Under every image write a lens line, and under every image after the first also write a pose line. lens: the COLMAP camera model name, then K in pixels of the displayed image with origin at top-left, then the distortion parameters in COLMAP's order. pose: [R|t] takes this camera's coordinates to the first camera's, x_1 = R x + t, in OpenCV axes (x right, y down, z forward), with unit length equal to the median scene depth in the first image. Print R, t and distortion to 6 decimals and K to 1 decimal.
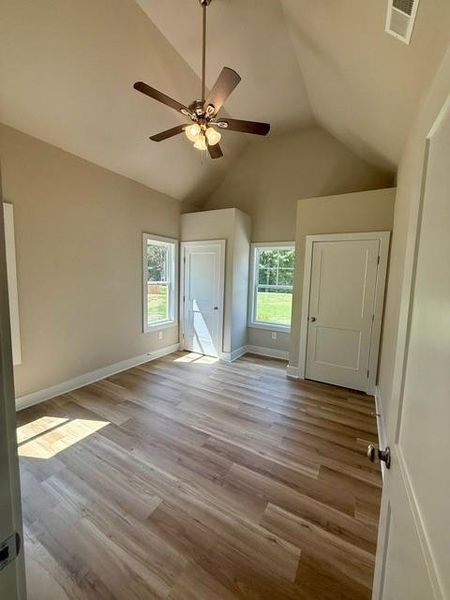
lens RADIAL K [[237.2, 0, 227.7], [0, 237.2, 300.4], [0, 0, 1]] dist [0.004448, 0.000228]
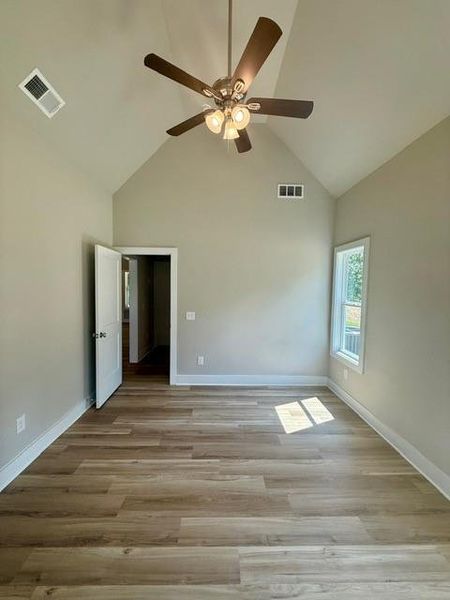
lens RADIAL K [[237.2, 0, 225.3], [0, 237.2, 299.5], [0, 0, 1]] dist [0.004448, 0.000228]
pose [[-0.861365, -0.015903, -0.507737, 0.323951], [-0.092017, 0.987860, 0.125164, -0.204393], [0.499583, 0.154532, -0.852371, 1.877254]]
